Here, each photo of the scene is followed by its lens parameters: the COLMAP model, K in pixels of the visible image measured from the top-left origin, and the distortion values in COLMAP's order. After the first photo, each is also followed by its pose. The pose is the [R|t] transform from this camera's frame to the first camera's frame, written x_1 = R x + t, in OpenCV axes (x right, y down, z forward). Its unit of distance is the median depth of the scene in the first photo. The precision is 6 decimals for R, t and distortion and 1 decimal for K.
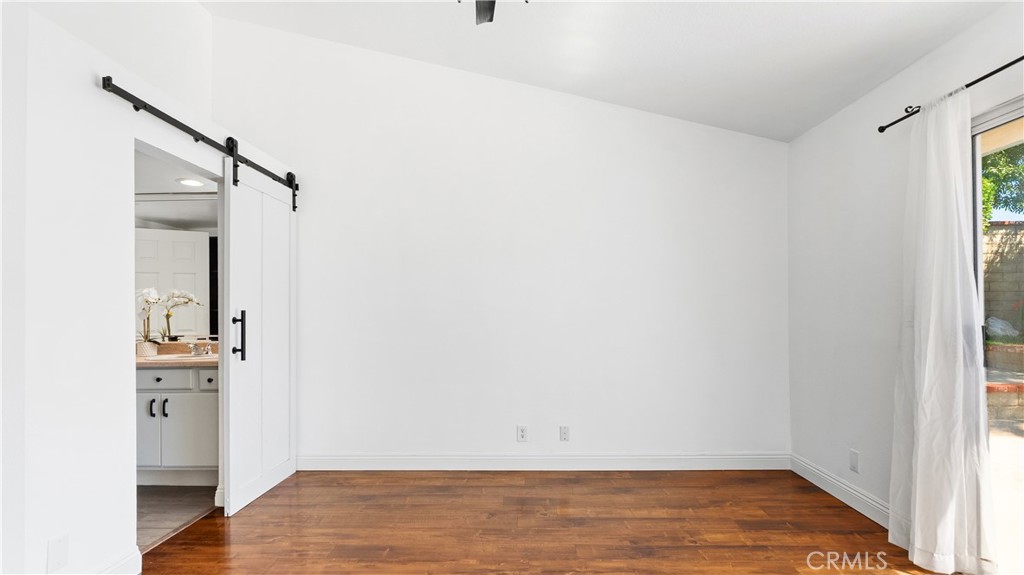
lens RADIAL K [[478.7, 0, 510.3], [0, 478.7, 302.5], [0, 0, 1]] dist [-0.008489, 0.000420]
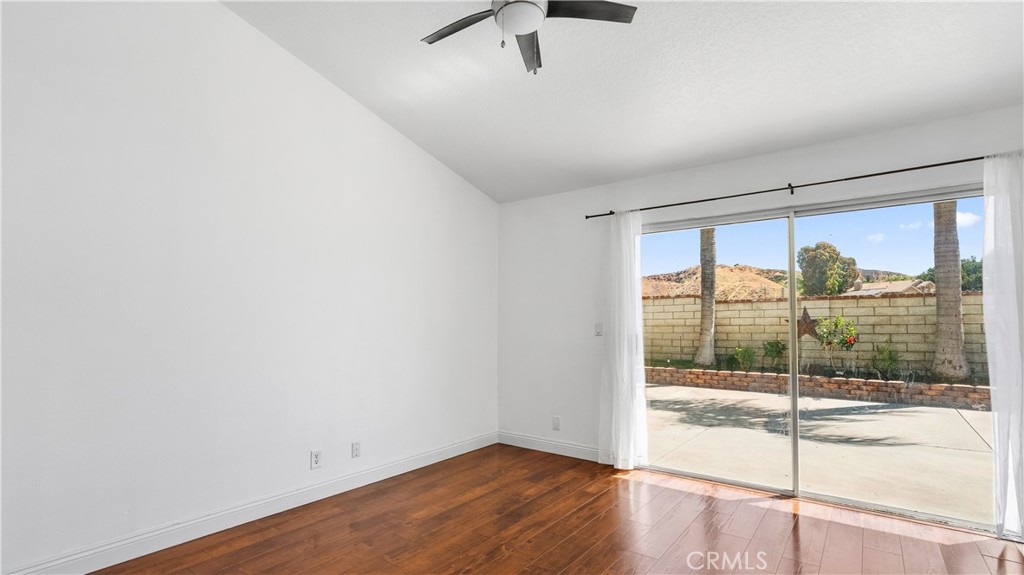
lens RADIAL K [[478.7, 0, 513.1], [0, 478.7, 298.7], [0, 0, 1]] dist [-0.008489, 0.000420]
pose [[0.567871, 0.055531, 0.821242, -0.626012], [-0.023066, 0.998403, -0.051561, 0.012829], [-0.822794, 0.010337, 0.568245, 0.221626]]
